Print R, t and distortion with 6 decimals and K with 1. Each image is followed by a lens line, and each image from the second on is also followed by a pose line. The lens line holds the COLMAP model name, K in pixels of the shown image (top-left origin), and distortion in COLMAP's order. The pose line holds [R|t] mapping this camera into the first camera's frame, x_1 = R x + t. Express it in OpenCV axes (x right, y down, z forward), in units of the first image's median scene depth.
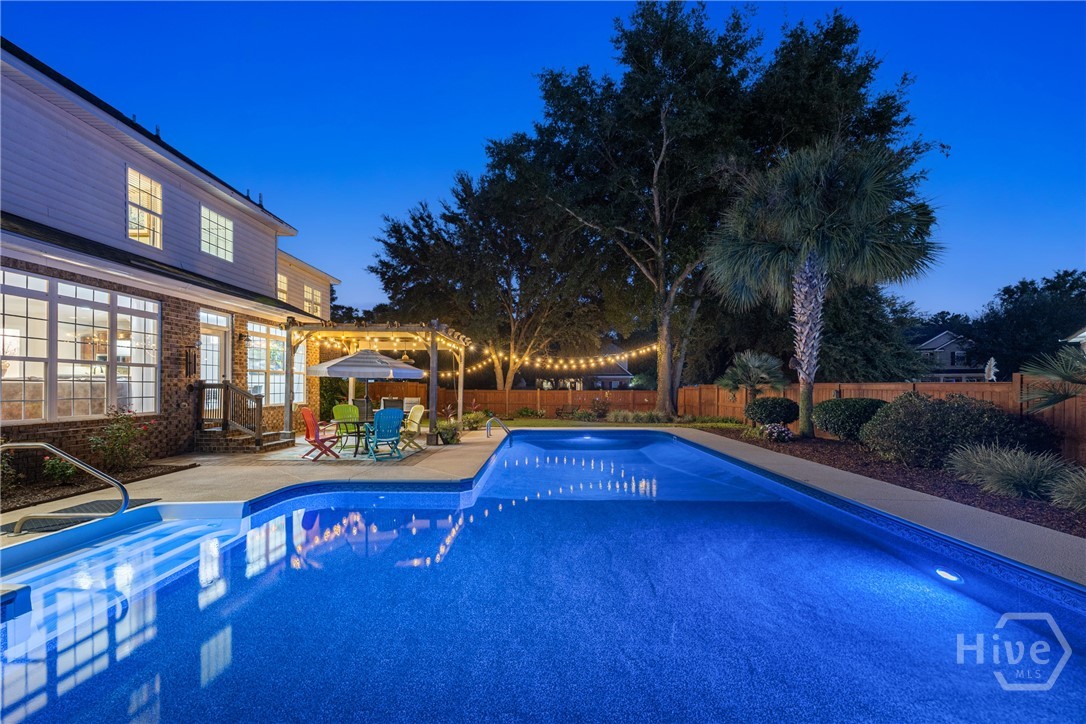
lens RADIAL K [[443.3, 0, 539.5], [0, 443.3, 396.2], [0, 0, 1]] dist [-0.009306, 0.000235]
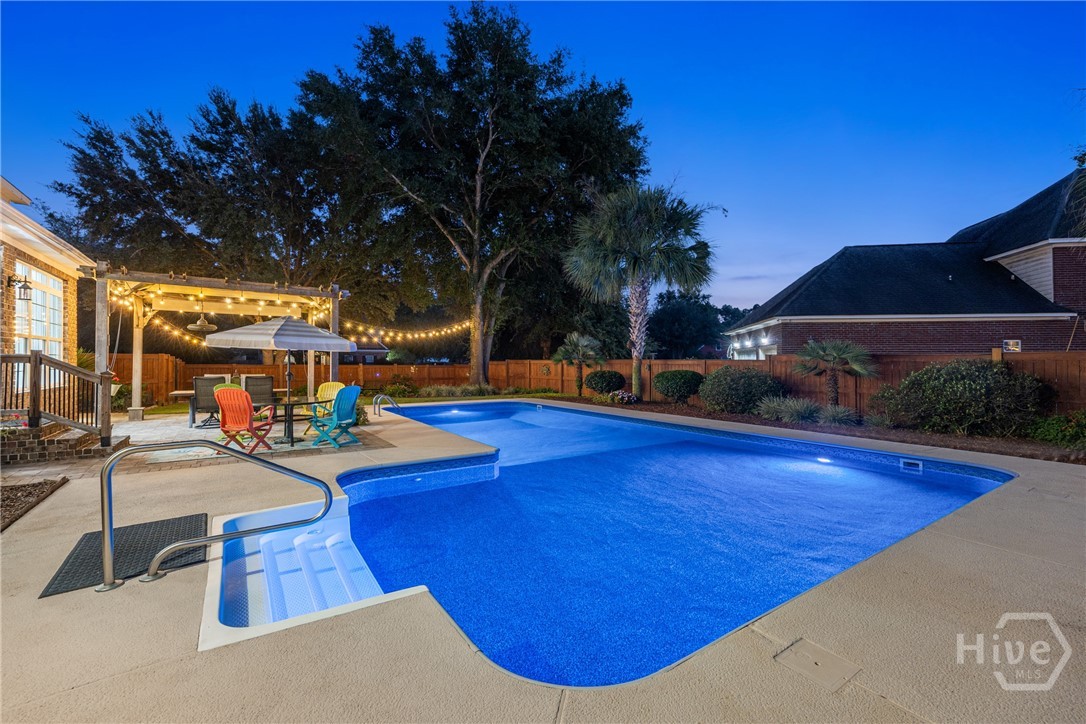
lens RADIAL K [[464.7, 0, 543.0], [0, 464.7, 362.0], [0, 0, 1]] dist [-0.011279, 0.000227]
pose [[0.815705, 0.001812, 0.578466, -0.269017], [0.010260, 0.999792, -0.017599, 0.000272], [-0.578378, 0.020291, 0.815517, 0.008056]]
